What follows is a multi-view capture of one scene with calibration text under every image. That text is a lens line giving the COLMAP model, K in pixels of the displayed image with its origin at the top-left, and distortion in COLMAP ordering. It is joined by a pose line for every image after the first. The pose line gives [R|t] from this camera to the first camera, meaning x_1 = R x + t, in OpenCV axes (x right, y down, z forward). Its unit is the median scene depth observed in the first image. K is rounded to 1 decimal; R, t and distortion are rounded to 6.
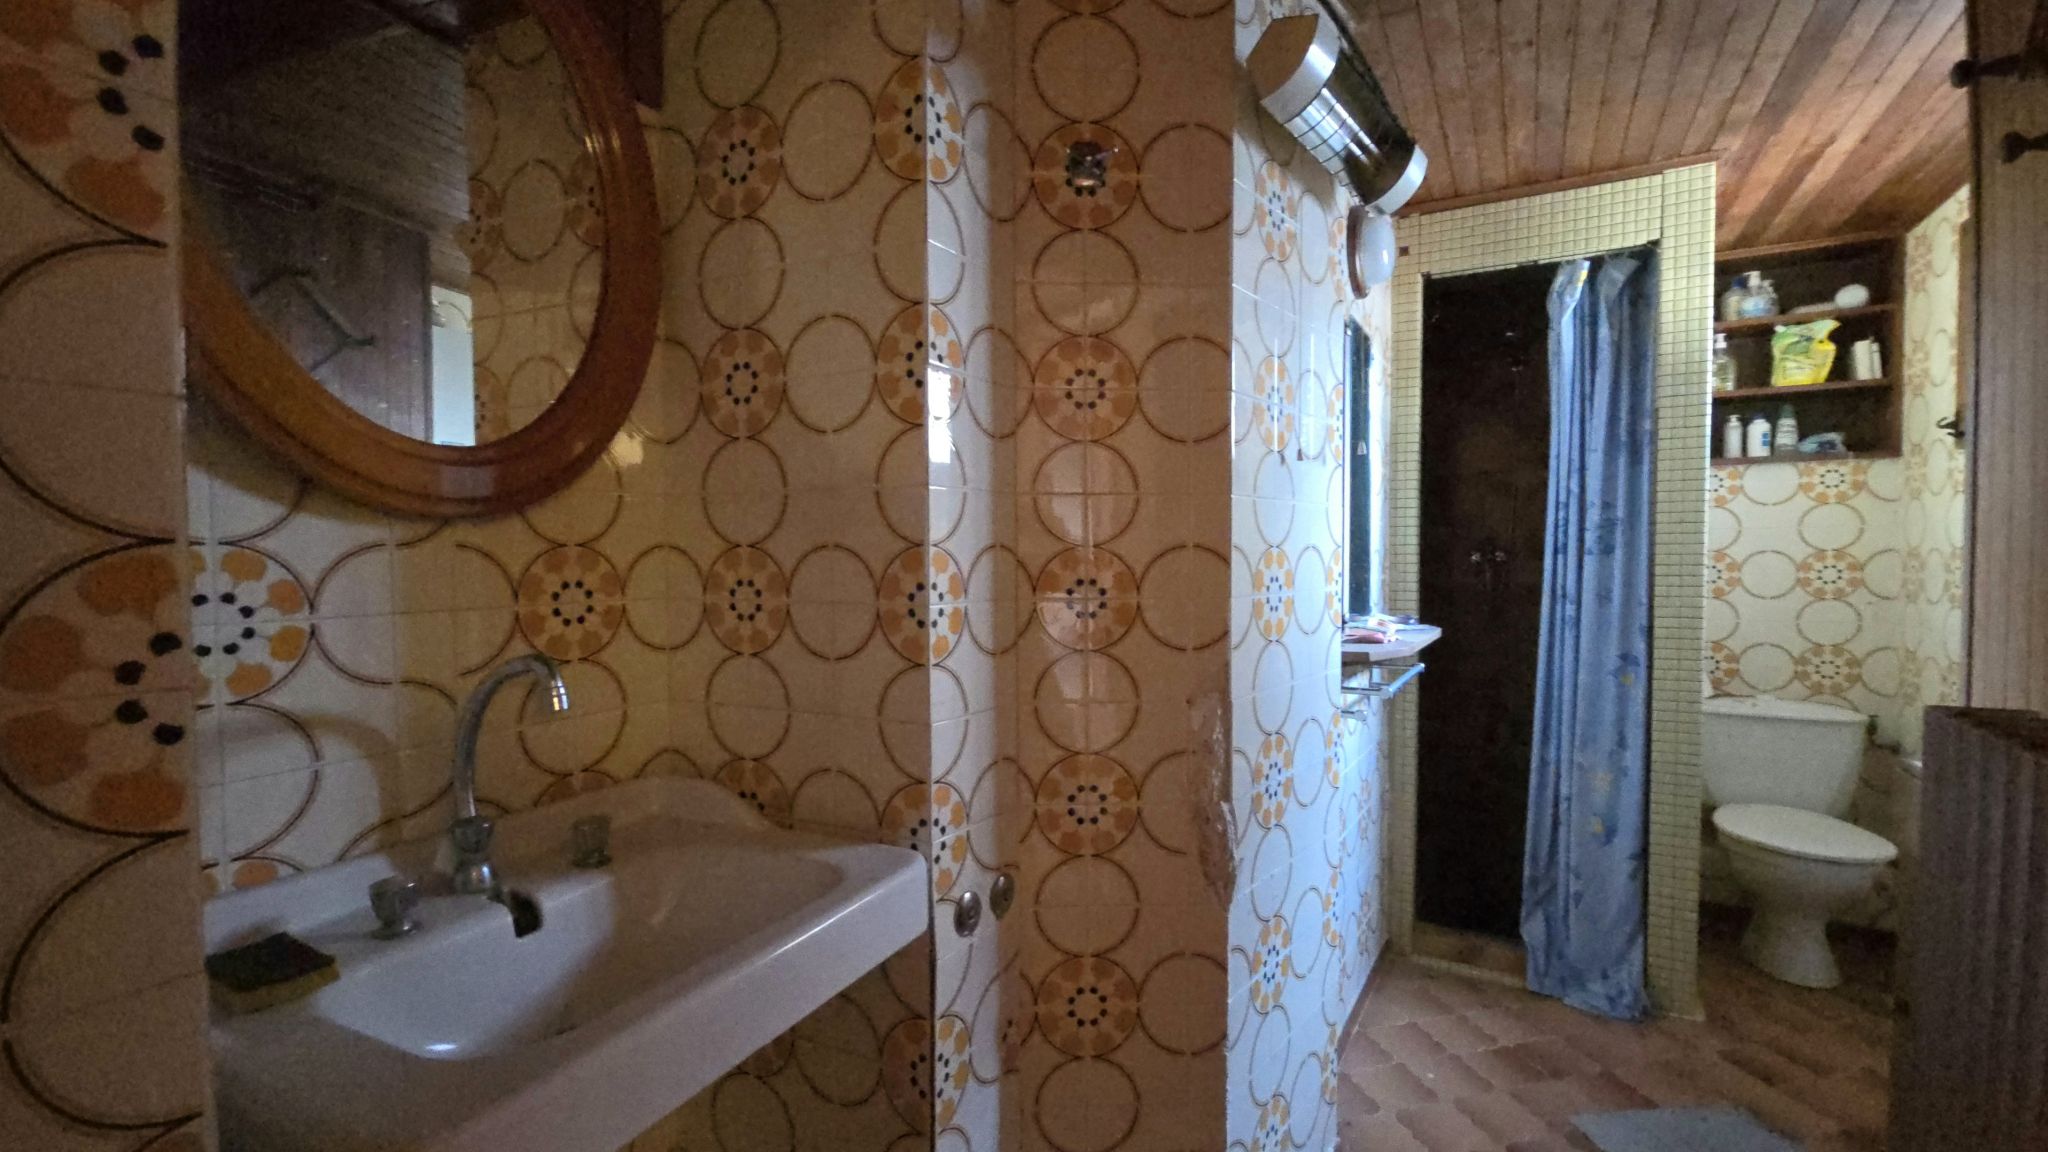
lens RADIAL K [[836.9, 0, 1043.5], [0, 836.9, 582.4], [0, 0, 1]] dist [-0.000459, -0.001166]
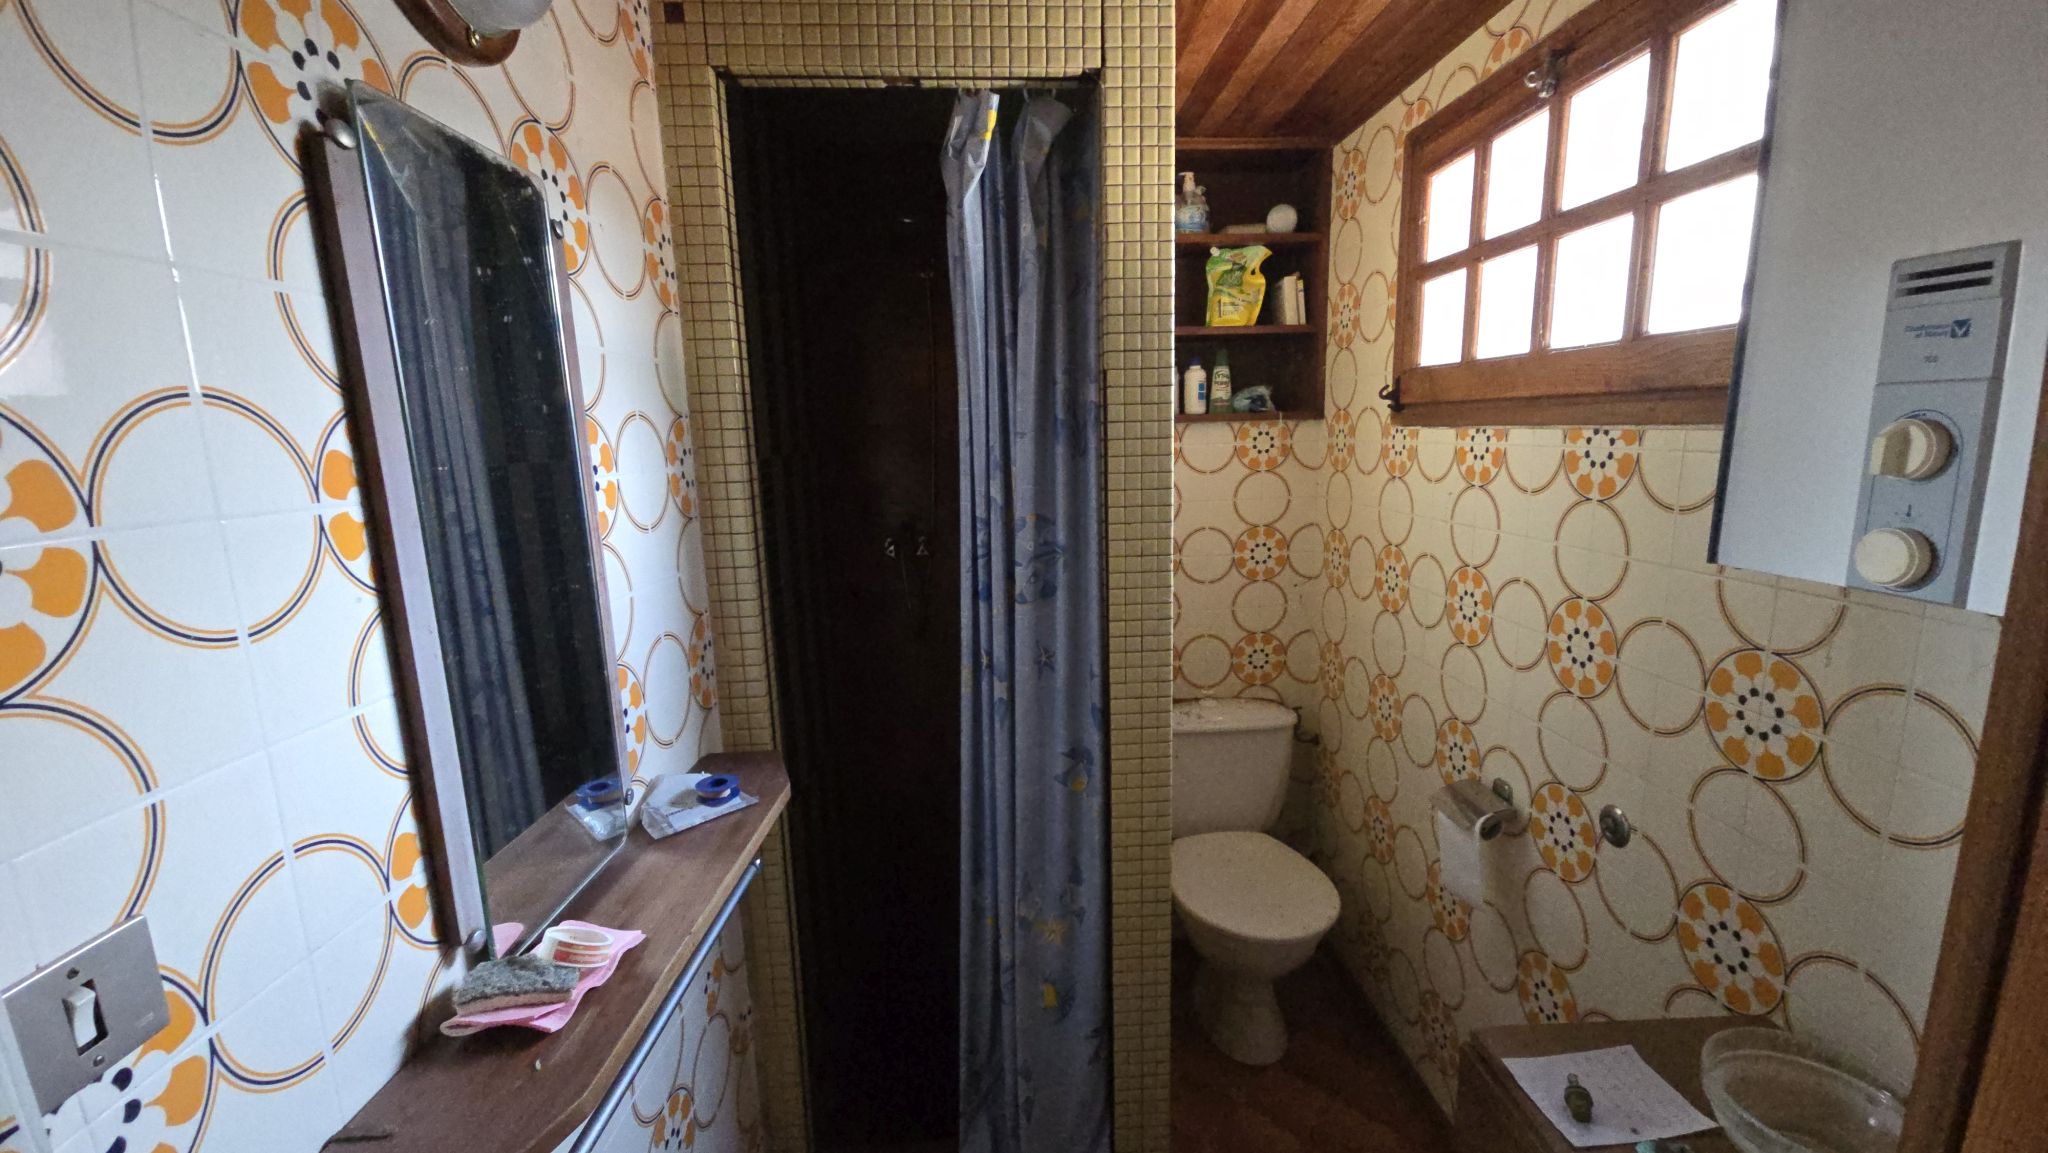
lens RADIAL K [[836.9, 0, 1043.5], [0, 836.9, 582.9], [0, 0, 1]] dist [-0.000459, -0.001166]
pose [[0.832390, -0.113666, 0.542409, 0.325055], [0.038778, 0.988288, 0.147594, -0.136068], [-0.552833, -0.101822, 0.827048, 0.471311]]
